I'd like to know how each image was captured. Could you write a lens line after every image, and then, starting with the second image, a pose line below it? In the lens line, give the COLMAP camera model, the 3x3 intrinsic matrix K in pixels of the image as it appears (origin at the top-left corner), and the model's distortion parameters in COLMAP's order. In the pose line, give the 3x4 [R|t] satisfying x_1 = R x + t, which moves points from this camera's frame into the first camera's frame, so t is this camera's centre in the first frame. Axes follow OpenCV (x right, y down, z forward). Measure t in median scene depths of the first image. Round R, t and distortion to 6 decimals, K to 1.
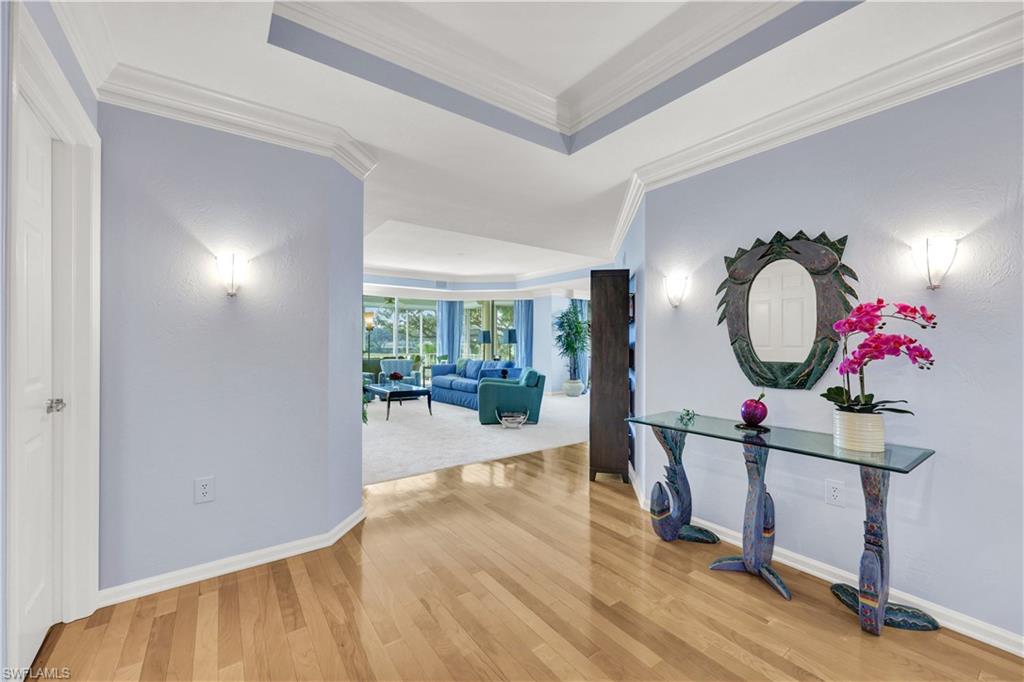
lens RADIAL K [[411.7, 0, 512.8], [0, 411.7, 341.0], [0, 0, 1]] dist [0.001826, -0.000938]
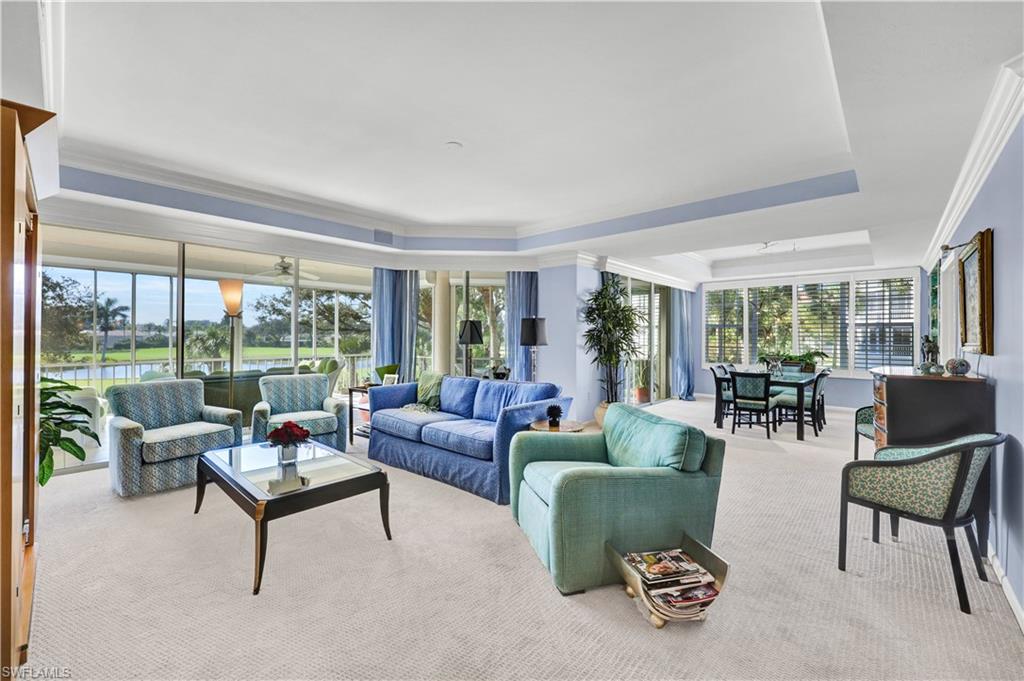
lens RADIAL K [[411.7, 0, 514.0], [0, 411.7, 334.6], [0, 0, 1]] dist [0.001826, -0.000938]
pose [[0.979007, 0.003898, 0.203791, -0.116033], [-0.003512, 0.999991, -0.002252, -0.005249], [-0.203798, 0.001489, 0.979012, 0.427839]]
